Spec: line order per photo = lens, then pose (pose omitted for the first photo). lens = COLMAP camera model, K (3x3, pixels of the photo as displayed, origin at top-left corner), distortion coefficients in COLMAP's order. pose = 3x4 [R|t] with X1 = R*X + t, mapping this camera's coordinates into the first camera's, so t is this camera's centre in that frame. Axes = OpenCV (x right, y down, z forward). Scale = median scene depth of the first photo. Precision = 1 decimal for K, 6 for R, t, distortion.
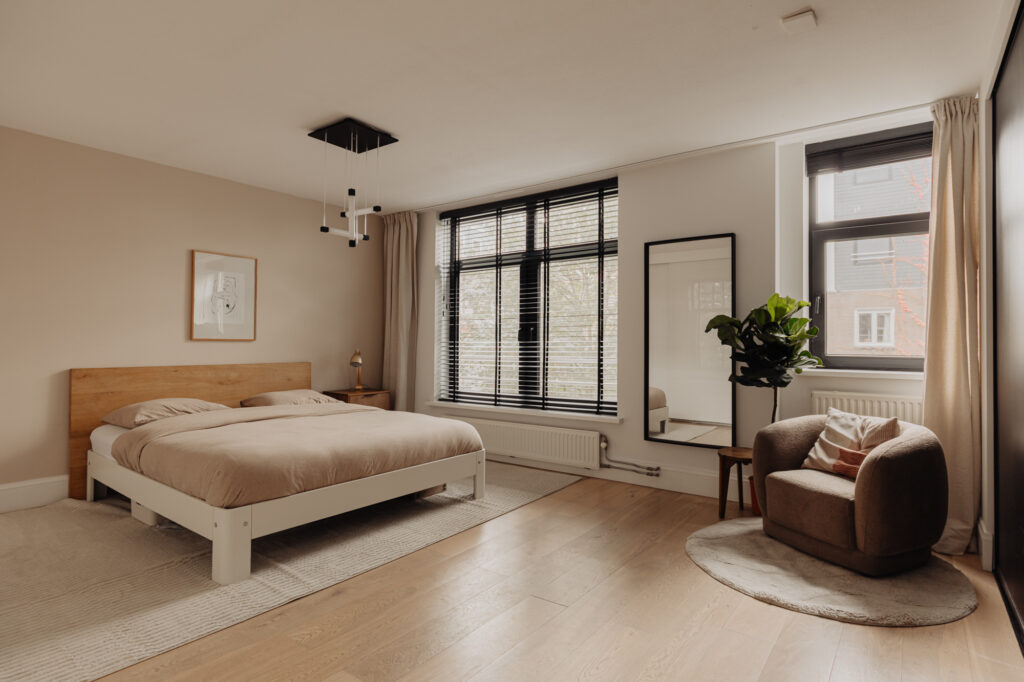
lens RADIAL K [[540.5, 0, 511.8], [0, 540.5, 342.6], [0, 0, 1]] dist [-0.002784, 0.000130]
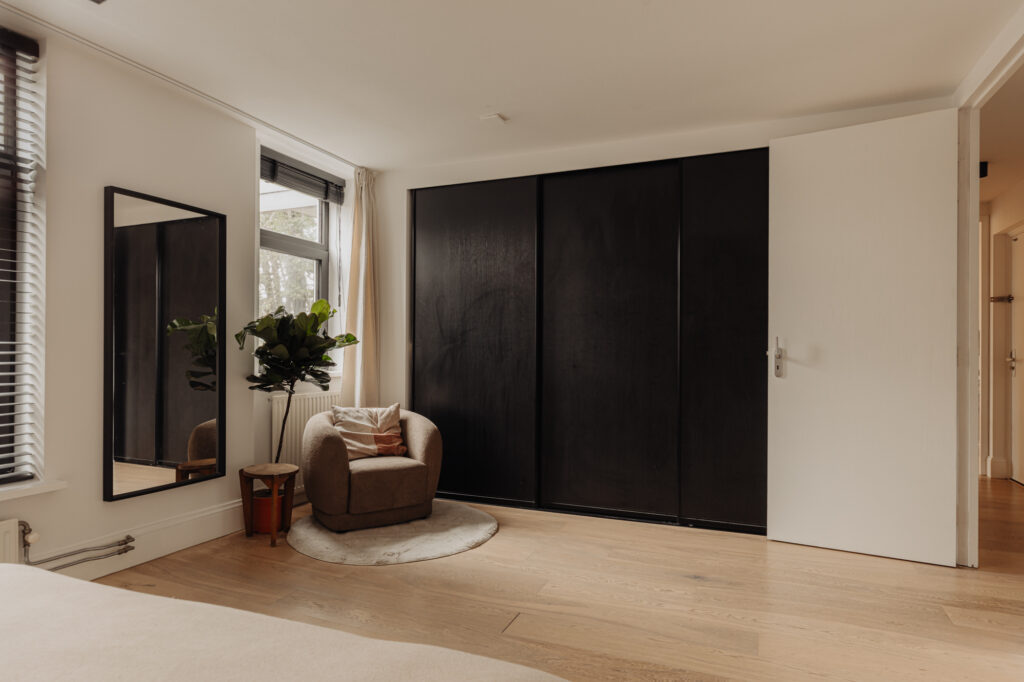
lens RADIAL K [[607.3, 0, 511.1], [0, 607.3, 349.6], [0, 0, 1]] dist [0.002517, 0.000003]
pose [[-0.245433, -0.003561, 0.969407, -0.732724], [-0.006009, 0.999980, 0.002152, -0.000671], [-0.969395, -0.005297, -0.245450, 0.963039]]
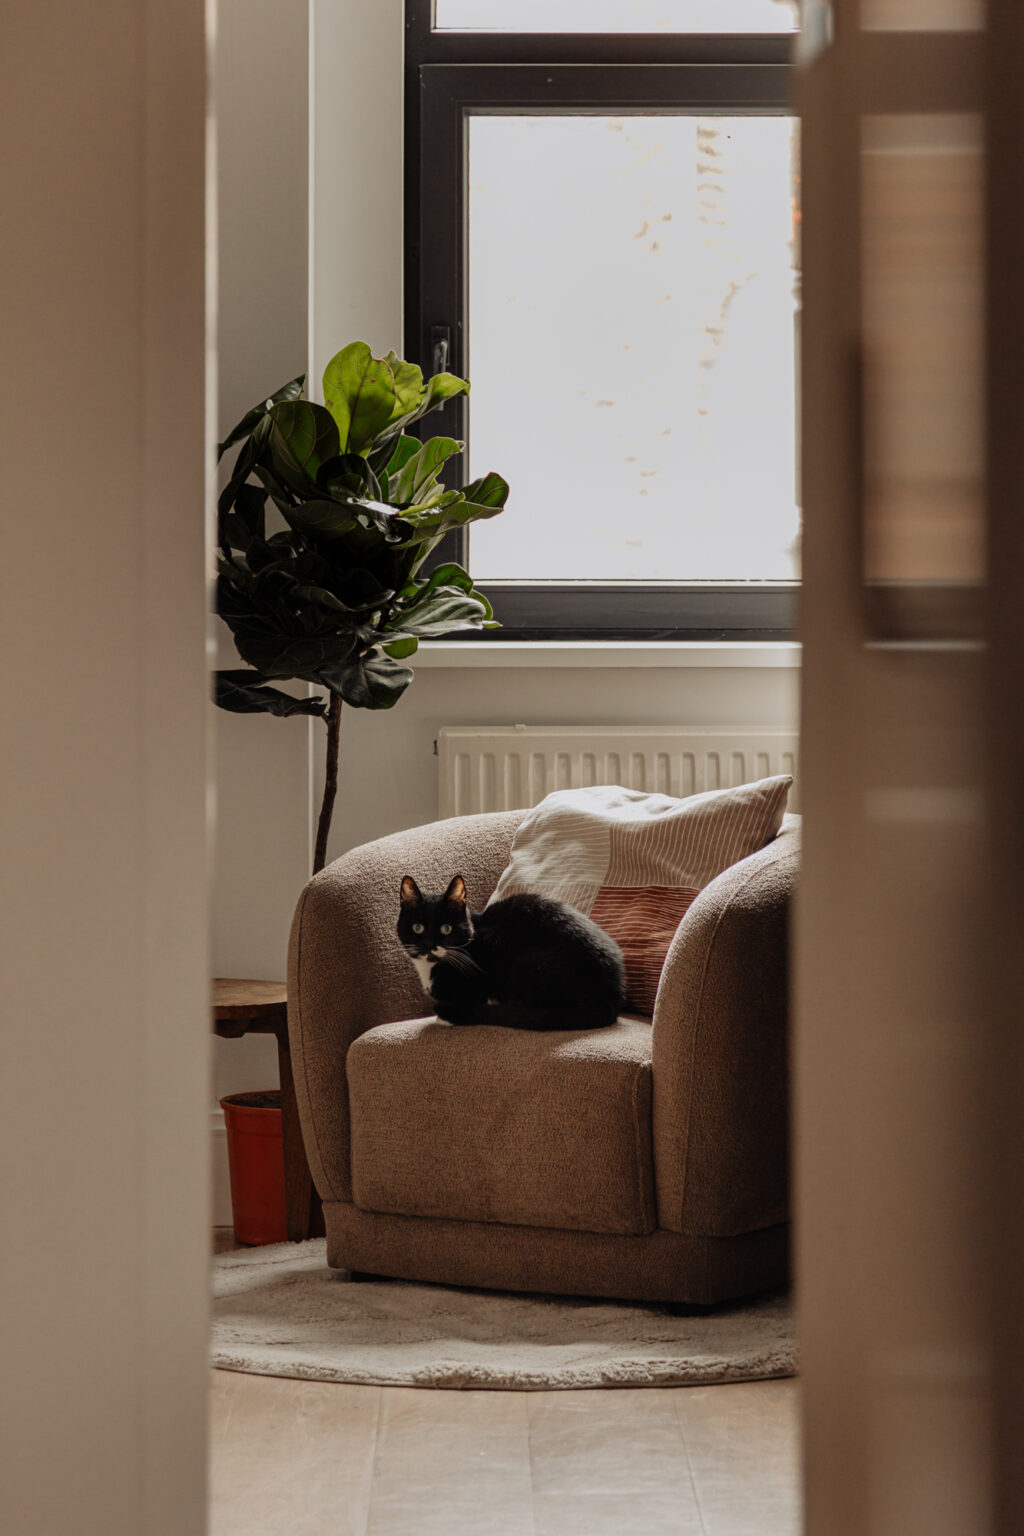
lens RADIAL K [[4672.4, 0, 512.1], [0, 4672.4, 767.4], [0, 0, 1]] dist [-0.028665, 0.000000]
pose [[0.800746, -0.038878, 0.597742, -0.785963], [0.006163, 0.998373, 0.056679, -0.015261], [-0.598973, -0.041701, 0.799683, -0.823758]]
